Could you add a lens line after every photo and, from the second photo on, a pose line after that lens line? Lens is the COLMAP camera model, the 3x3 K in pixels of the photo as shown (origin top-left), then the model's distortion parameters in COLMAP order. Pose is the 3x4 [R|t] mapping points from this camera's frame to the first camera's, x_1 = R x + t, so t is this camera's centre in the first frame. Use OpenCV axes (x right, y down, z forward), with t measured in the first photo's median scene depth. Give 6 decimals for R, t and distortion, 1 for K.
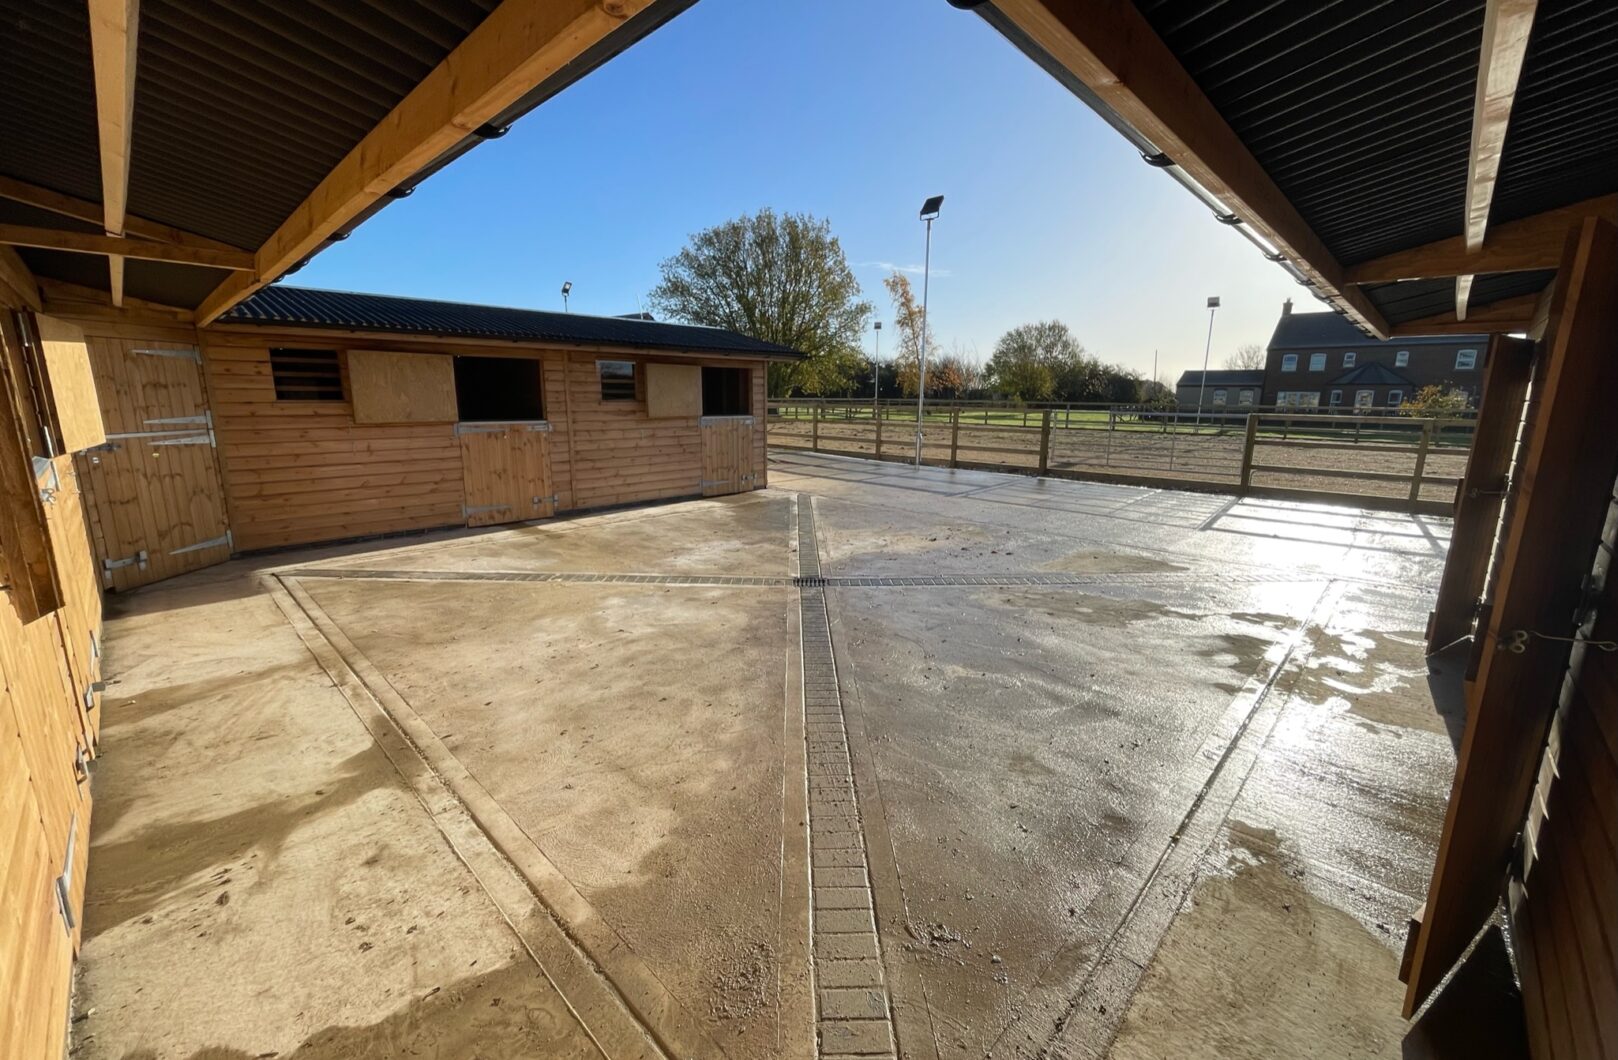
lens RADIAL K [[650.6, 0, 821.1], [0, 650.6, 527.7], [0, 0, 1]] dist [-0.007896, 0.000836]
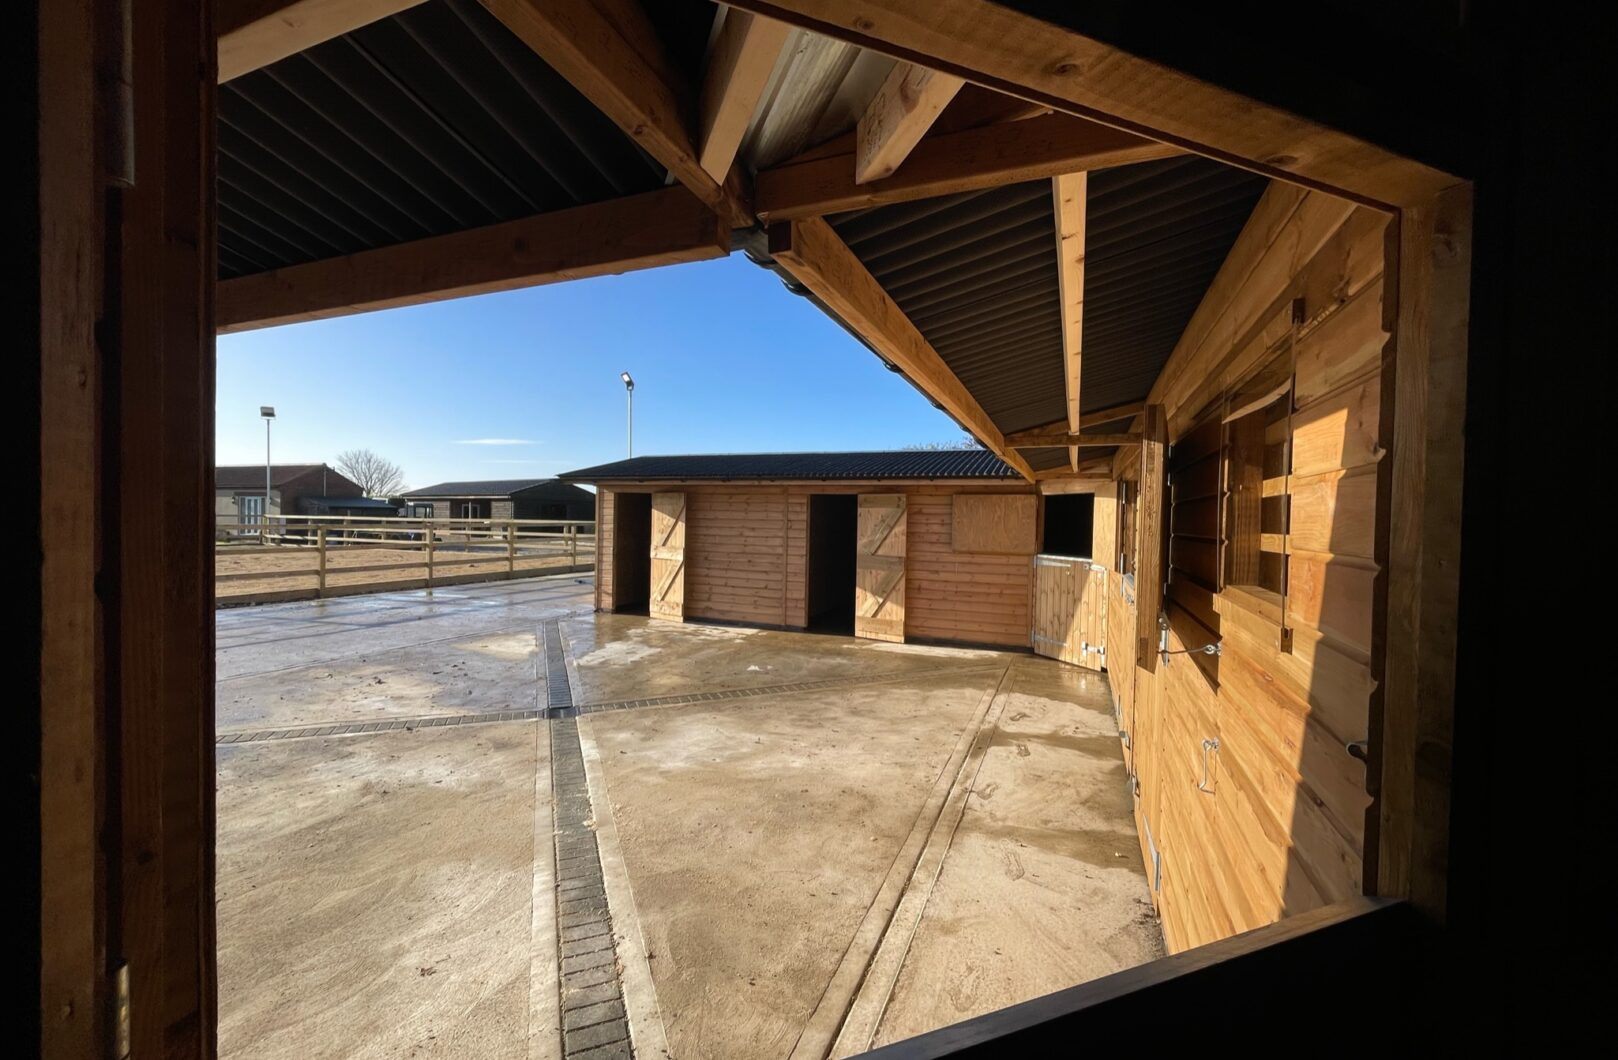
lens RADIAL K [[650.6, 0, 817.6], [0, 650.6, 532.1], [0, 0, 1]] dist [-0.007896, 0.000836]
pose [[-0.368153, -0.042136, 0.928810, -0.950889], [0.164314, 0.980300, 0.109601, -0.199472], [-0.915131, 0.192966, -0.353977, 0.885593]]
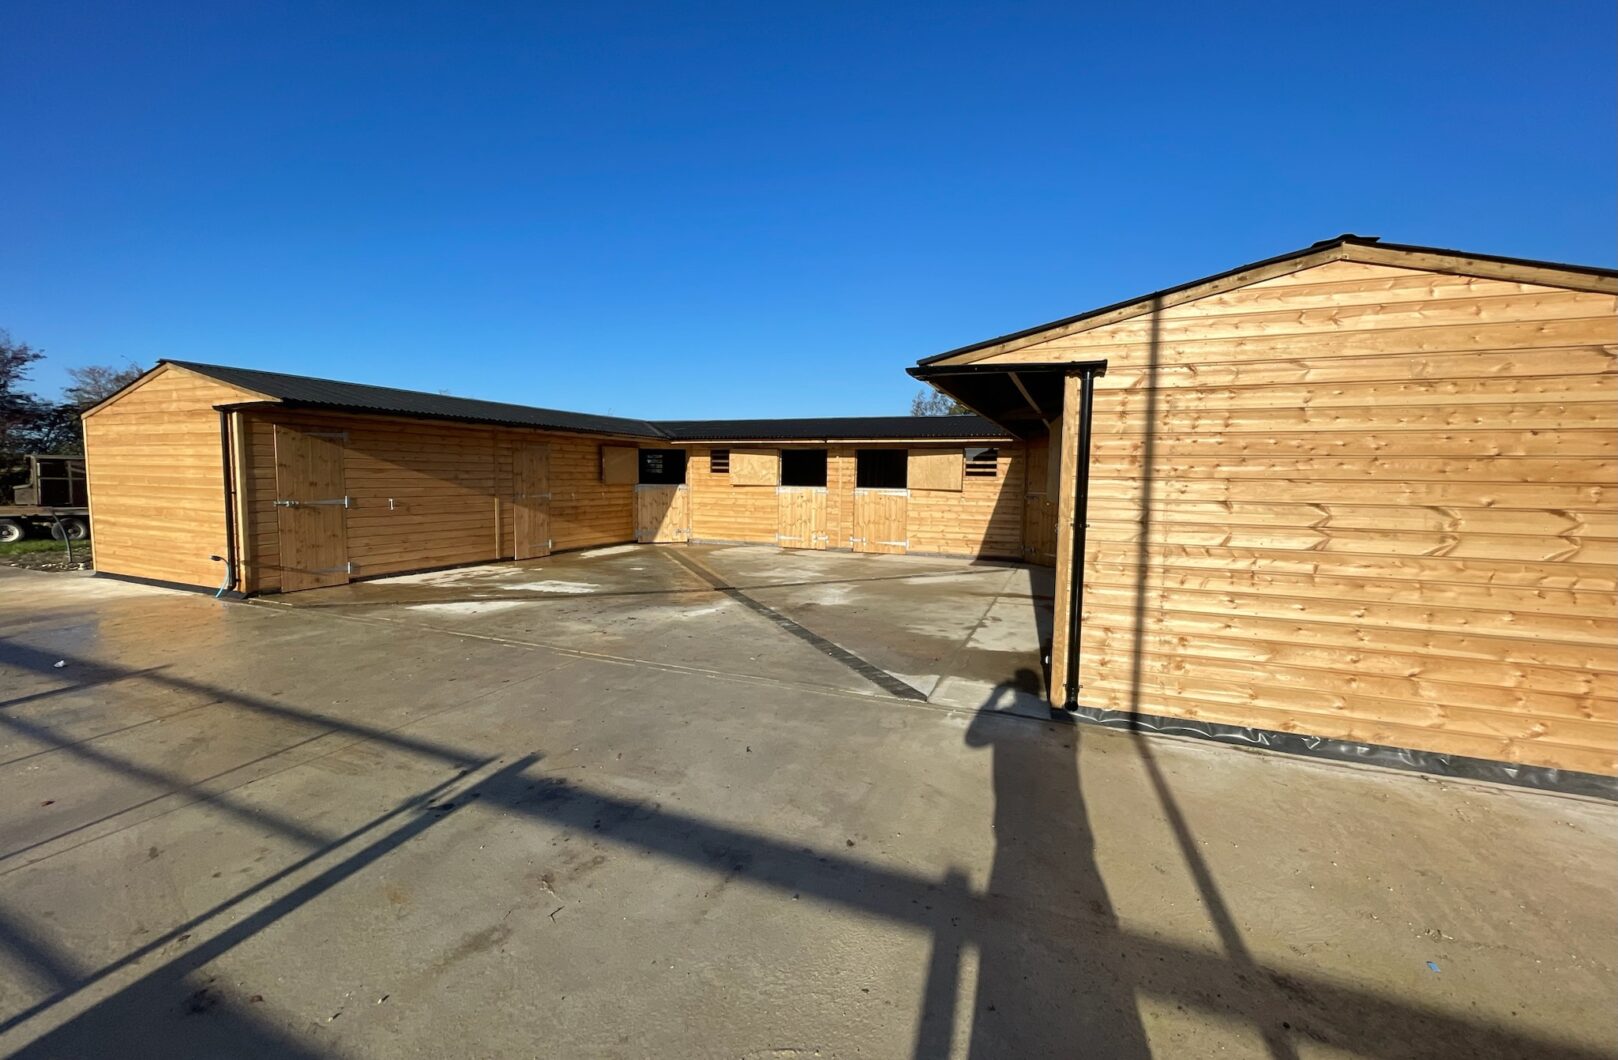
lens RADIAL K [[650.6, 0, 814.8], [0, 650.6, 529.0], [0, 0, 1]] dist [-0.007896, 0.000836]
pose [[-0.935360, 0.002524, -0.353688, 0.300980], [-0.098287, 0.958735, 0.266772, -0.430705], [0.339767, 0.284291, -0.896514, 2.206438]]
